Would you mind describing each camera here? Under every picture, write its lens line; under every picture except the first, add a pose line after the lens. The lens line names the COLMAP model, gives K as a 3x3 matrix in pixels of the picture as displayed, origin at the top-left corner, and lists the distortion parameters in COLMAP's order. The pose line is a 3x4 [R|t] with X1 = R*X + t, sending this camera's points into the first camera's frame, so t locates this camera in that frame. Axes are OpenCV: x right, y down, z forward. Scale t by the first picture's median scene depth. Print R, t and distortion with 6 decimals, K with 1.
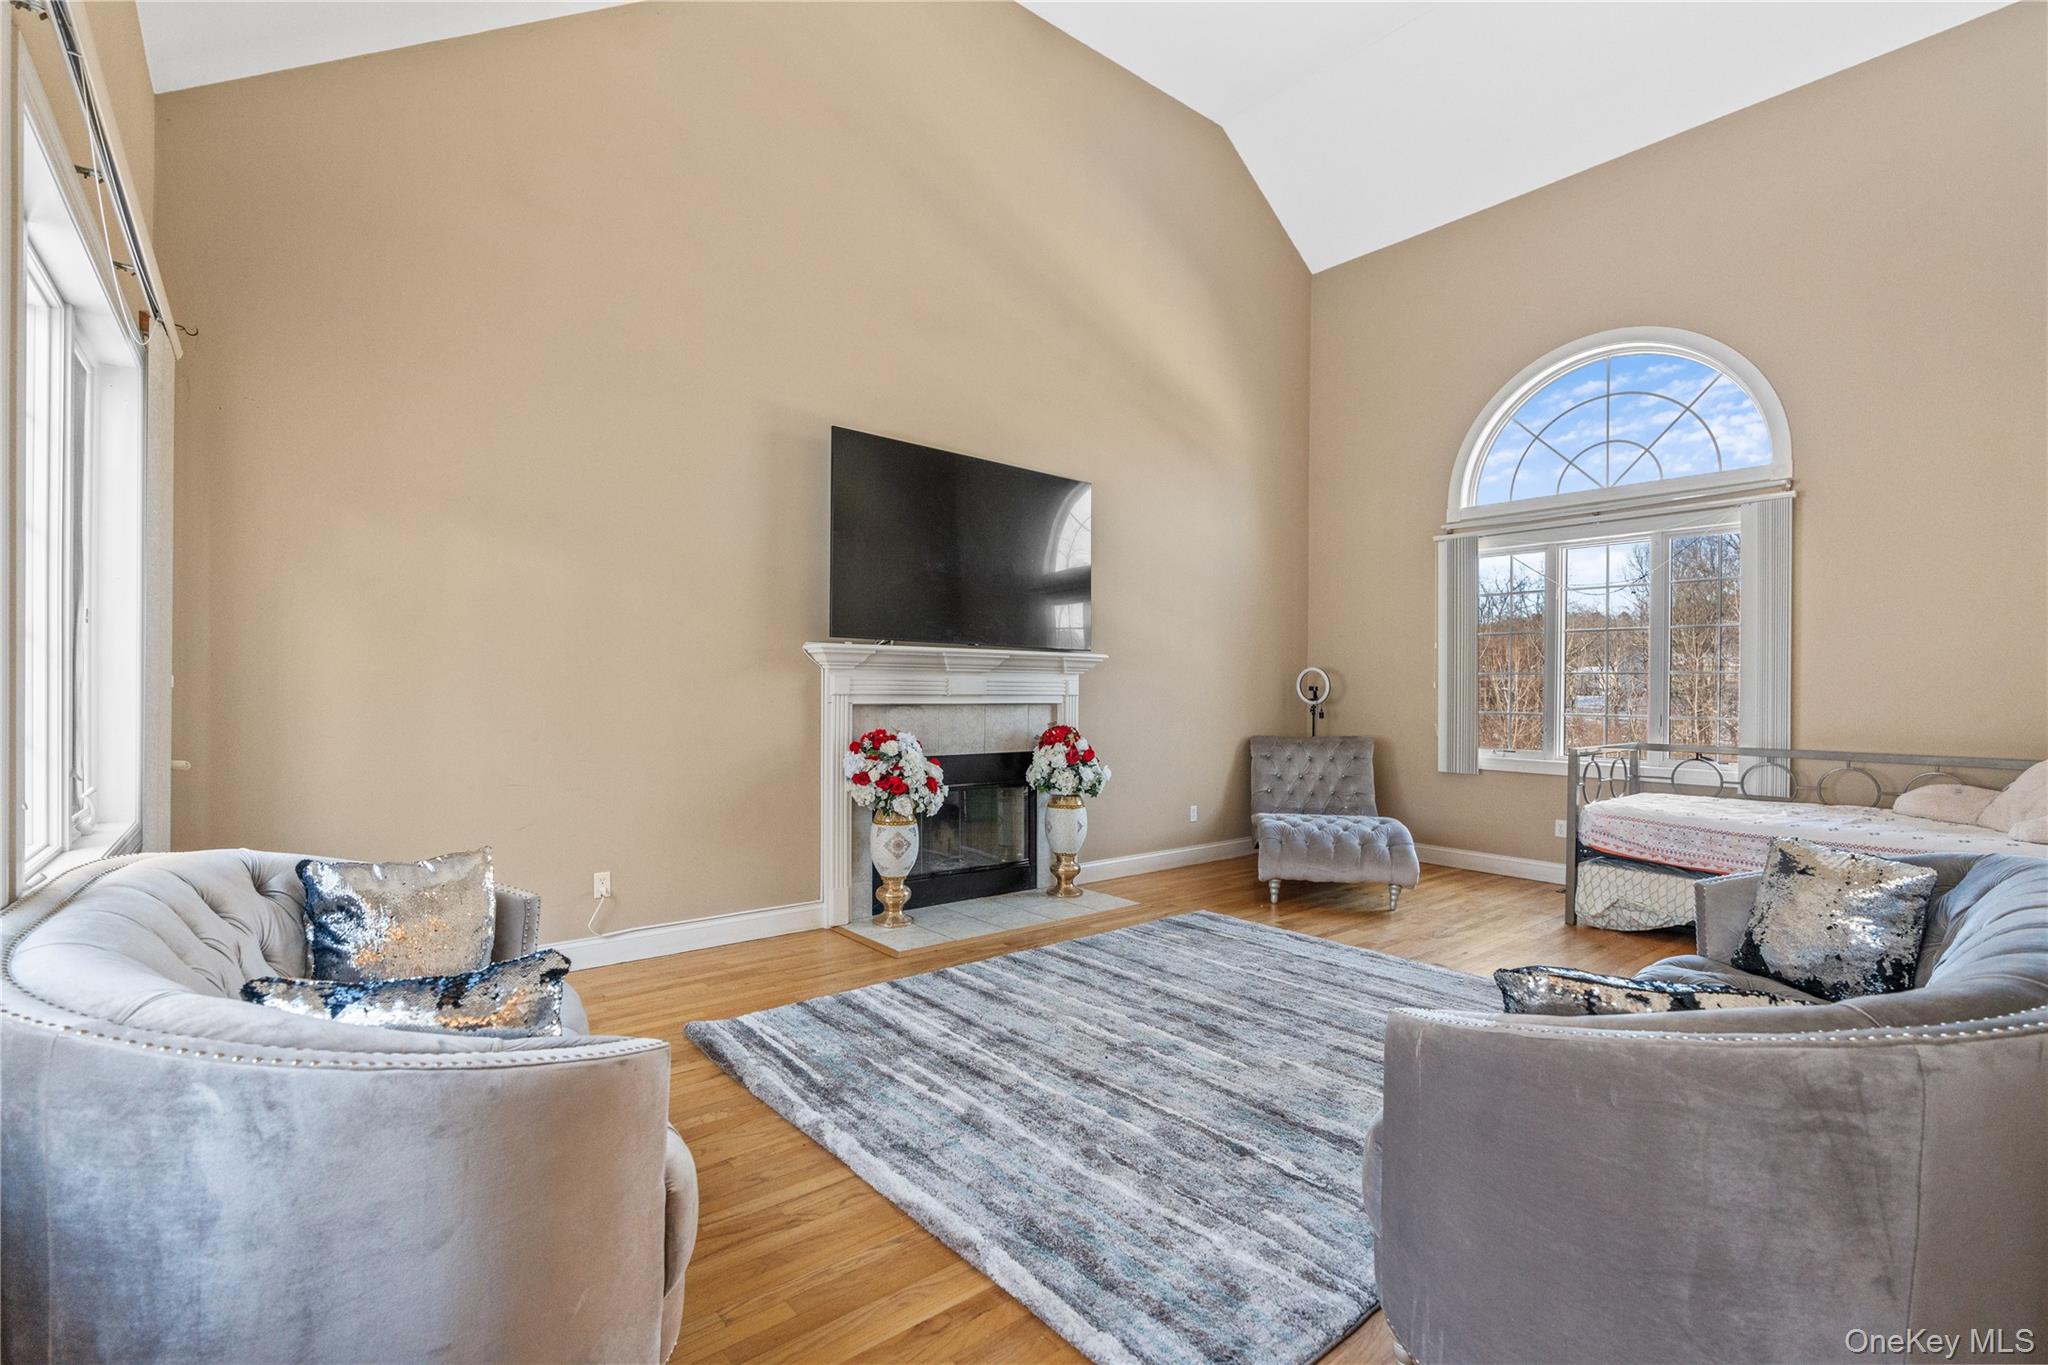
lens RADIAL K [[932.5, 0, 1024.0], [0, 932.5, 682.5], [0, 0, 1]] dist [-0.003388, 0.000236]
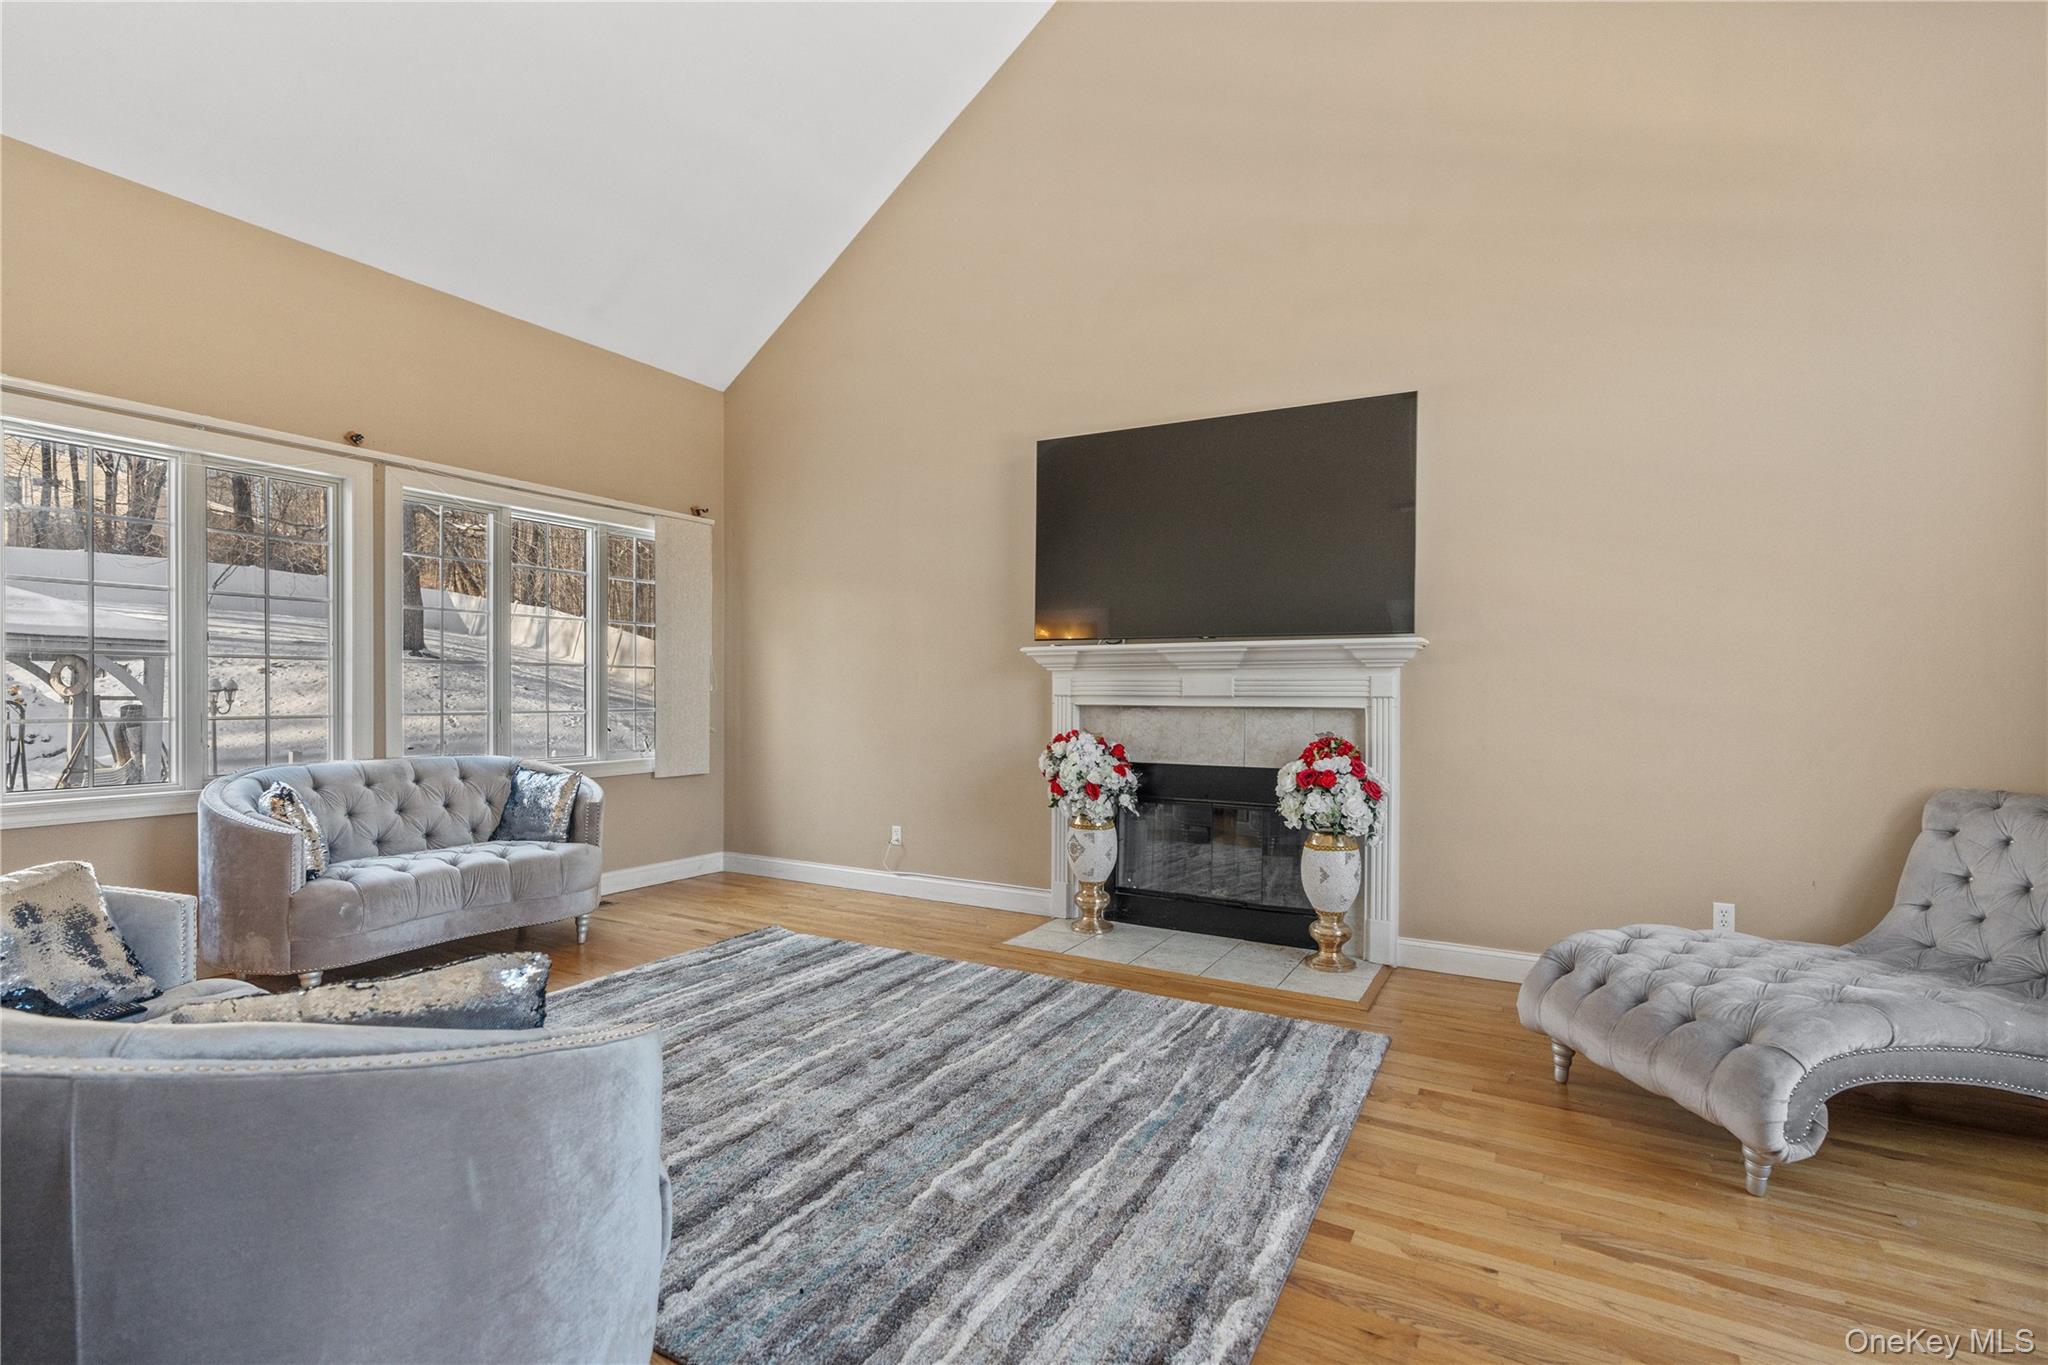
lens RADIAL K [[934.8, 0, 1018.5], [0, 934.8, 695.6], [0, 0, 1]] dist [-0.002658, -0.000124]
pose [[0.348734, -0.004330, -0.937212, 0.760058], [0.002967, 0.999989, -0.003516, 0.016469], [0.937217, -0.001555, 0.348743, 0.591764]]
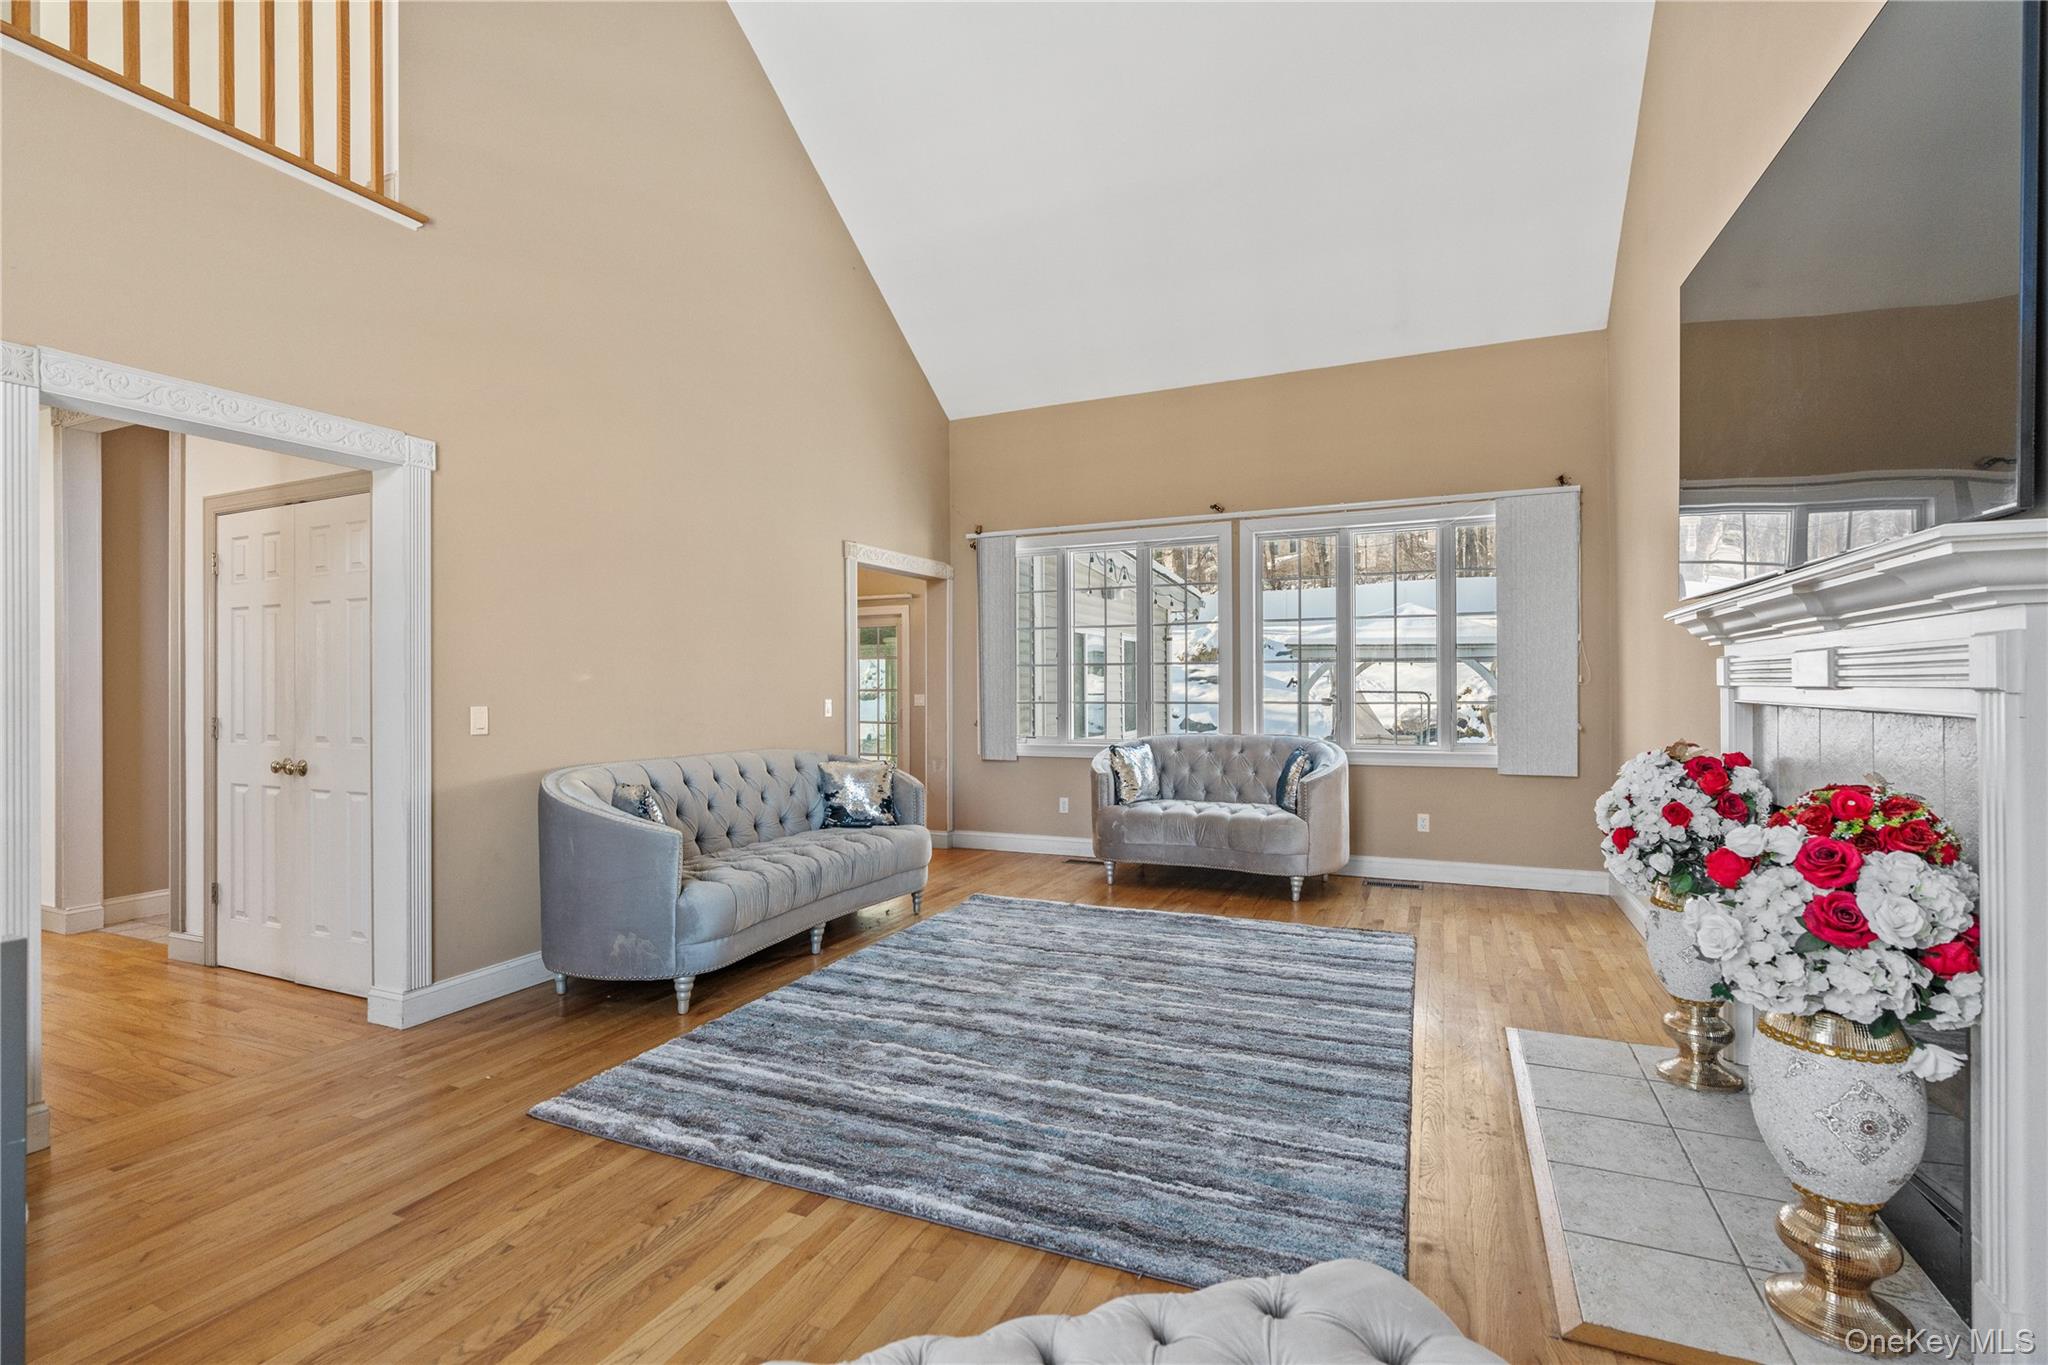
lens RADIAL K [[944.1, 0, 1024.0], [0, 944.1, 682.5], [0, 0, 1]] dist [-0.001138, -0.000056]
pose [[-0.890769, -0.001921, -0.454452, 0.515962], [0.000497, 0.999986, -0.005201, 0.010264], [0.454455, -0.004859, -0.890756, 1.350582]]
